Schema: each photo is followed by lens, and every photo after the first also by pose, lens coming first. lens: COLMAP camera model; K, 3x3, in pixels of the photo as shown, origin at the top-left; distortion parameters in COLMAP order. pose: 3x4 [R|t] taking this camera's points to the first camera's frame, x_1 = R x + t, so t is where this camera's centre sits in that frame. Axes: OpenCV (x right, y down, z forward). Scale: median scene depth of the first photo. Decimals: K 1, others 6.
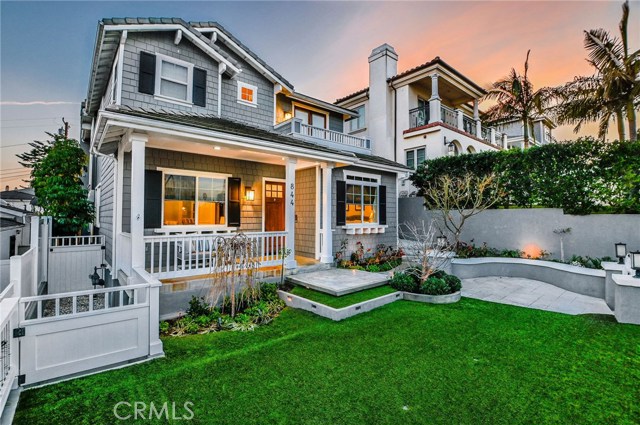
lens RADIAL K [[296.6, 0, 320.0], [0, 296.6, 212.5], [0, 0, 1]] dist [0.001231, 0.000092]
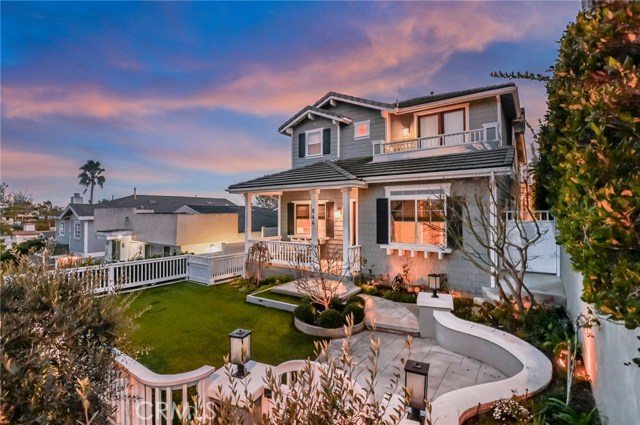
lens RADIAL K [[301.2, 0, 320.0], [0, 301.2, 212.5], [0, 0, 1]] dist [-0.000382, -0.000003]
pose [[0.247952, -0.003063, -0.968767, 1.031240], [0.014133, 0.999900, 0.000456, -0.066347], [0.968669, -0.013805, 0.247971, 0.581625]]
